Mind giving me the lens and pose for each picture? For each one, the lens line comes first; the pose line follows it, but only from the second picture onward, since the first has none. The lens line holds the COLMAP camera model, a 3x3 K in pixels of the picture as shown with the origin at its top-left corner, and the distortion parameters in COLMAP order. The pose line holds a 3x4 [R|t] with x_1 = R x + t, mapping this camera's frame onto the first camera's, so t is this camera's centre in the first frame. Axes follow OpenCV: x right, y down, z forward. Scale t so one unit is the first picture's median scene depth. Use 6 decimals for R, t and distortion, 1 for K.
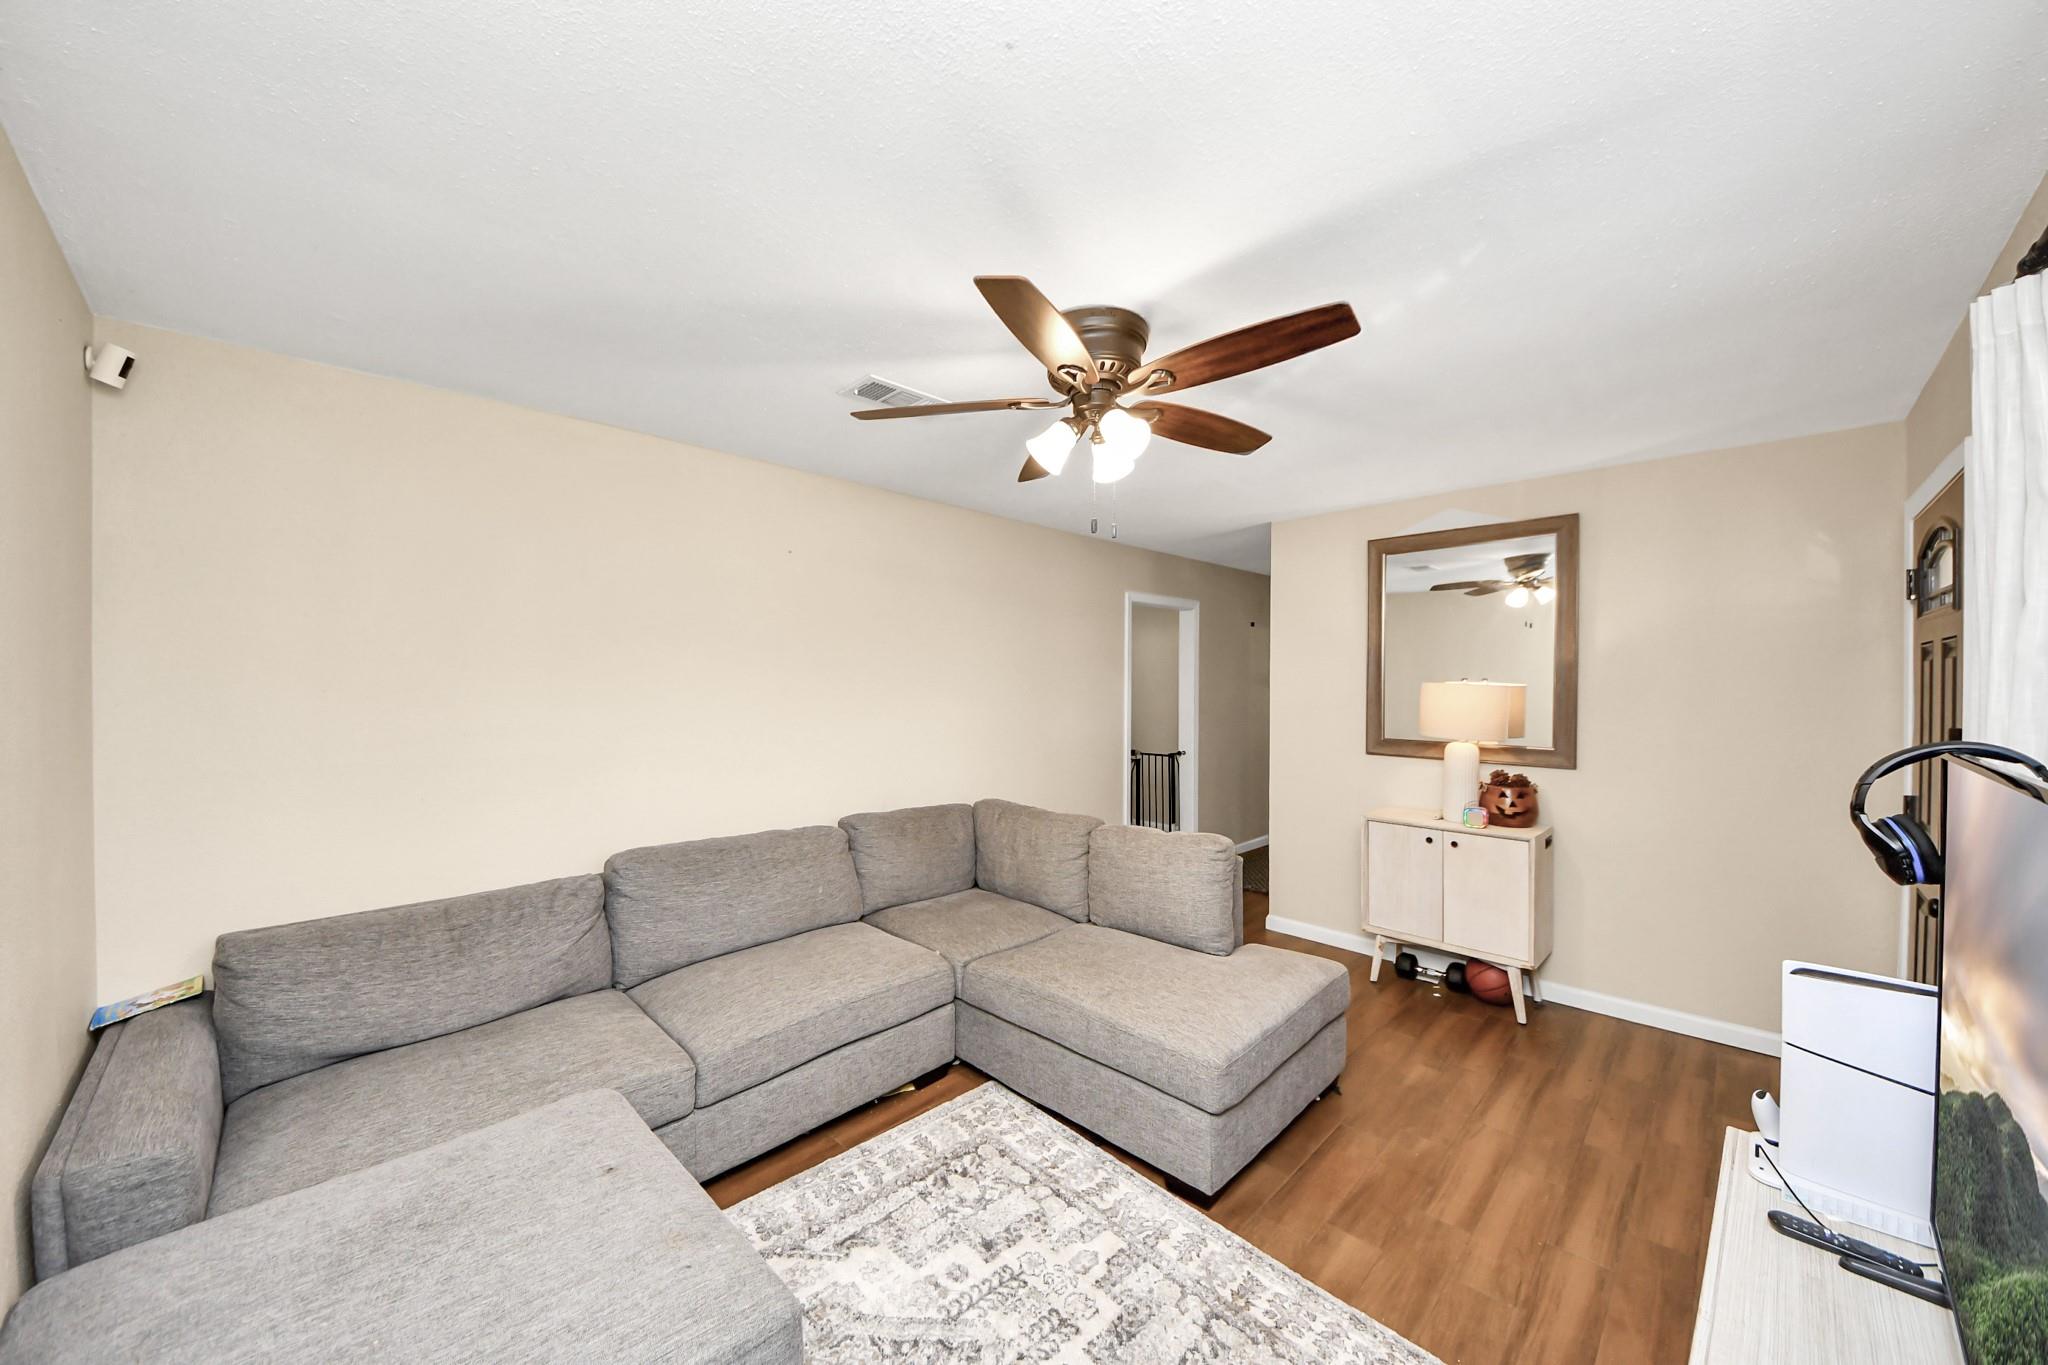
lens RADIAL K [[737.9, 0, 1024.8], [0, 737.9, 679.3], [0, 0, 1]] dist [0.000755, -0.000091]
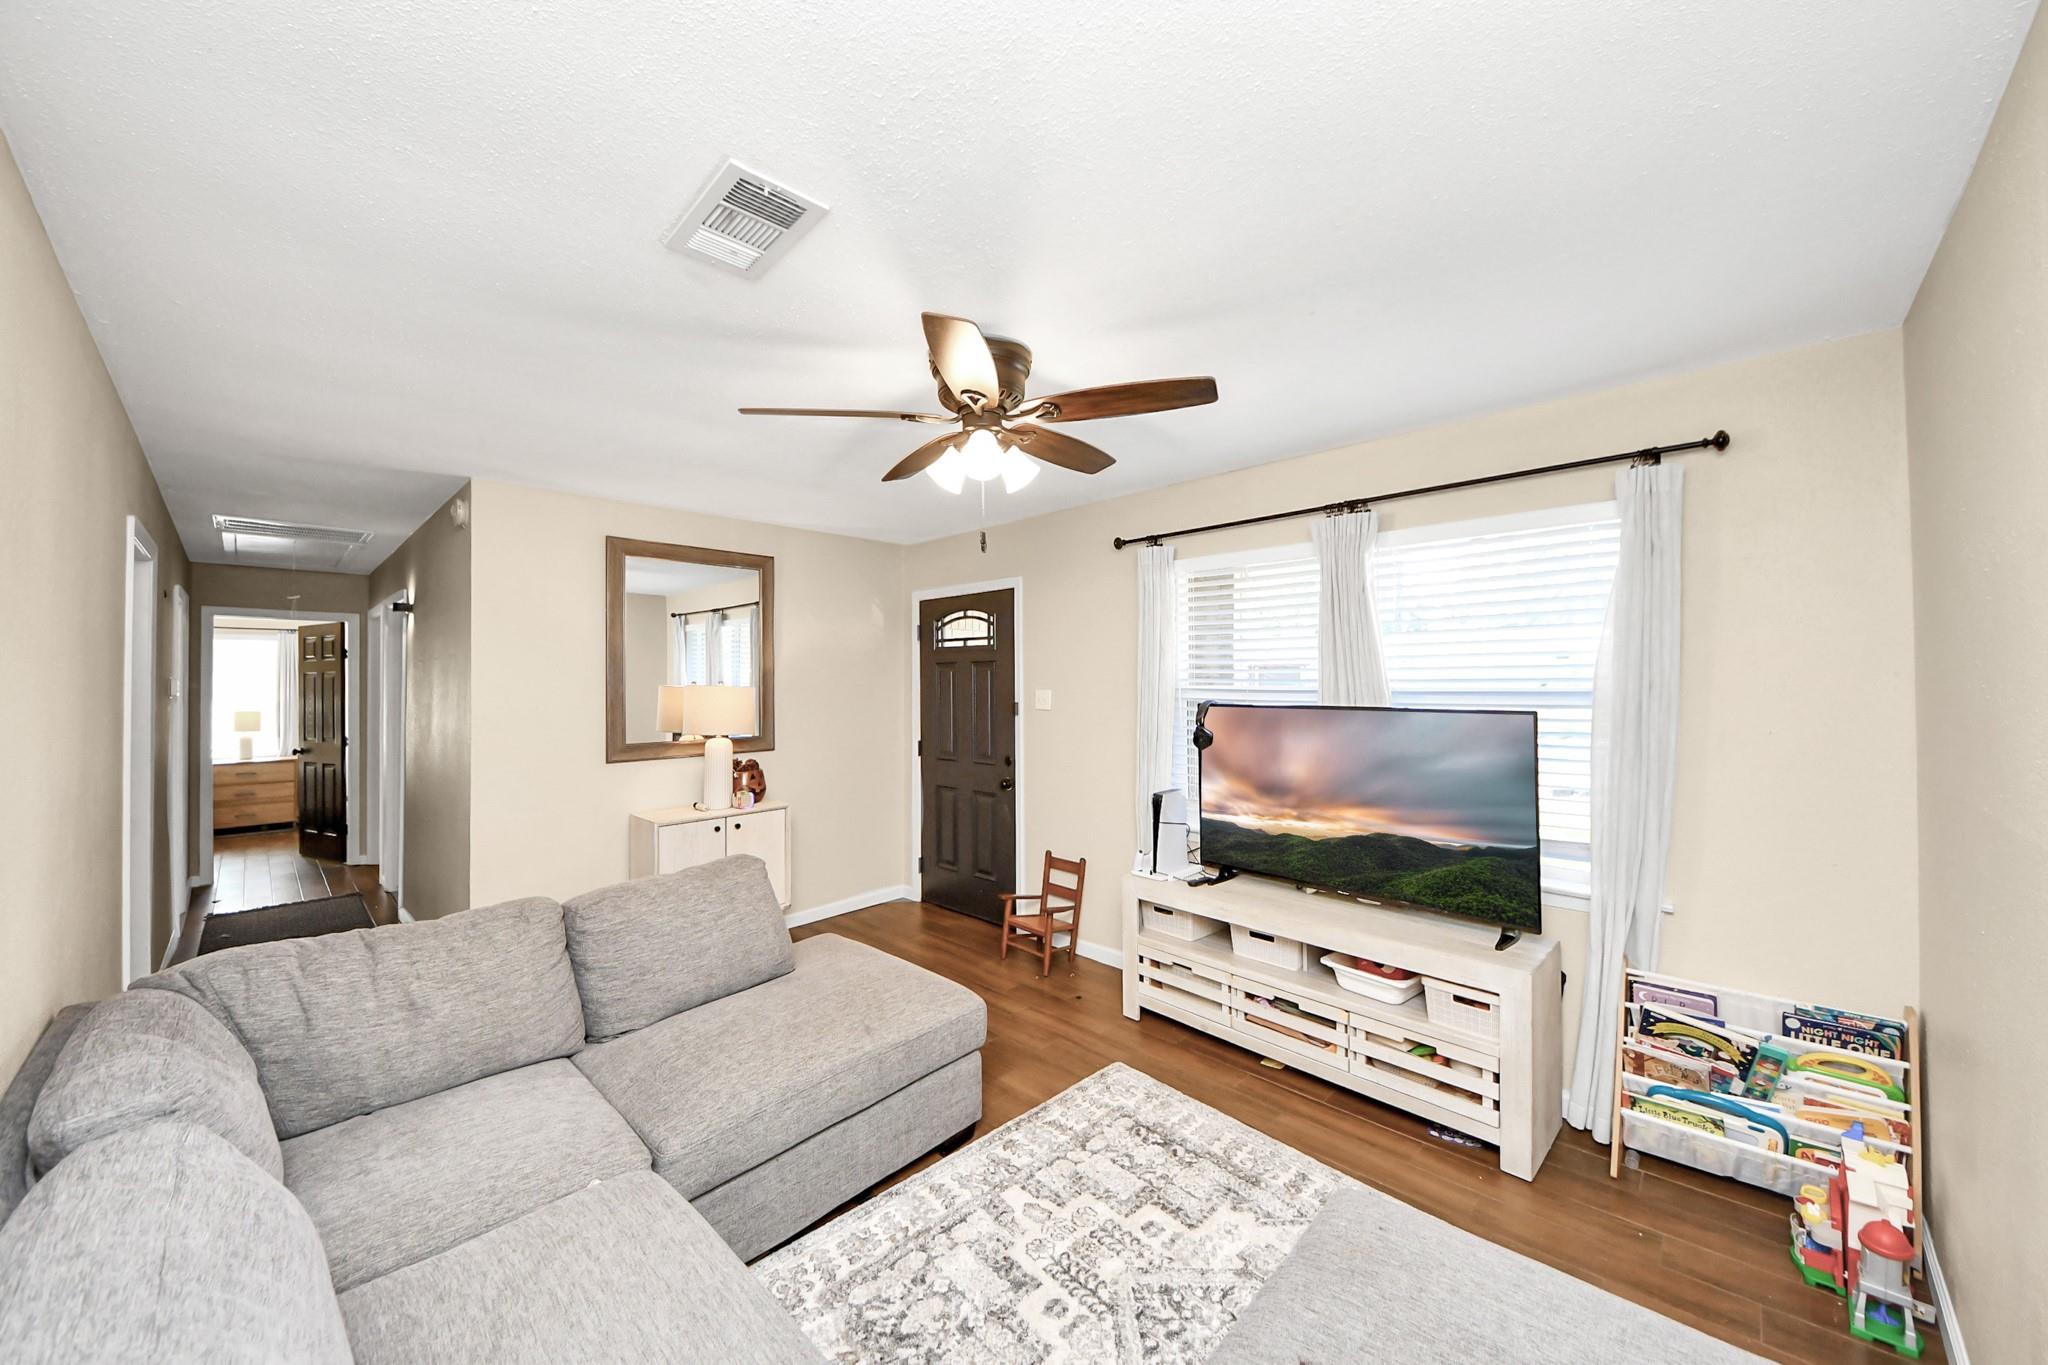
lens RADIAL K [[737.9, 0, 1030.7], [0, 737.9, 671.4], [0, 0, 1]] dist [0.000755, -0.000091]
pose [[-0.011340, 0.004598, 0.999925, -0.830663], [0.008068, 0.999957, -0.004507, -0.011256], [-0.999903, 0.008017, -0.011377, 0.822911]]
